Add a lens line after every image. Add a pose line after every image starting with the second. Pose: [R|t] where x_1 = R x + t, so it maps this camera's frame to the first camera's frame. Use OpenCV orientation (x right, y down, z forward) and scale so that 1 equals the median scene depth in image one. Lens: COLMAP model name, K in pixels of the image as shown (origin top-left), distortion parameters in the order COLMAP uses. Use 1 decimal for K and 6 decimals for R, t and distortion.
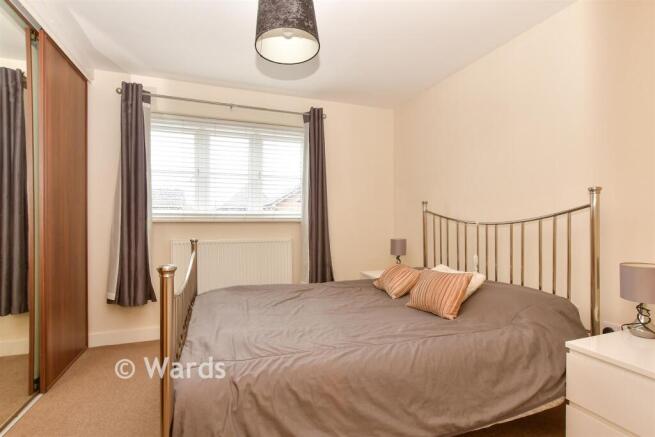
lens RADIAL K [[317.0, 0, 327.5], [0, 317.0, 218.5], [0, 0, 1]] dist [-0.000781, -0.000205]
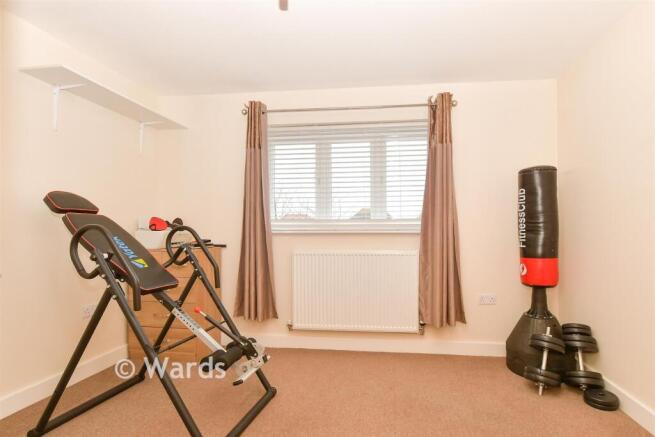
lens RADIAL K [[347.0, 0, 327.5], [0, 347.0, 229.8], [0, 0, 1]] dist [0.000652, -0.000083]
pose [[0.889977, 0.005797, -0.455969, 0.112501], [-0.002351, 0.999964, 0.008124, -0.011773], [0.456000, -0.006158, 0.889959, 0.080018]]
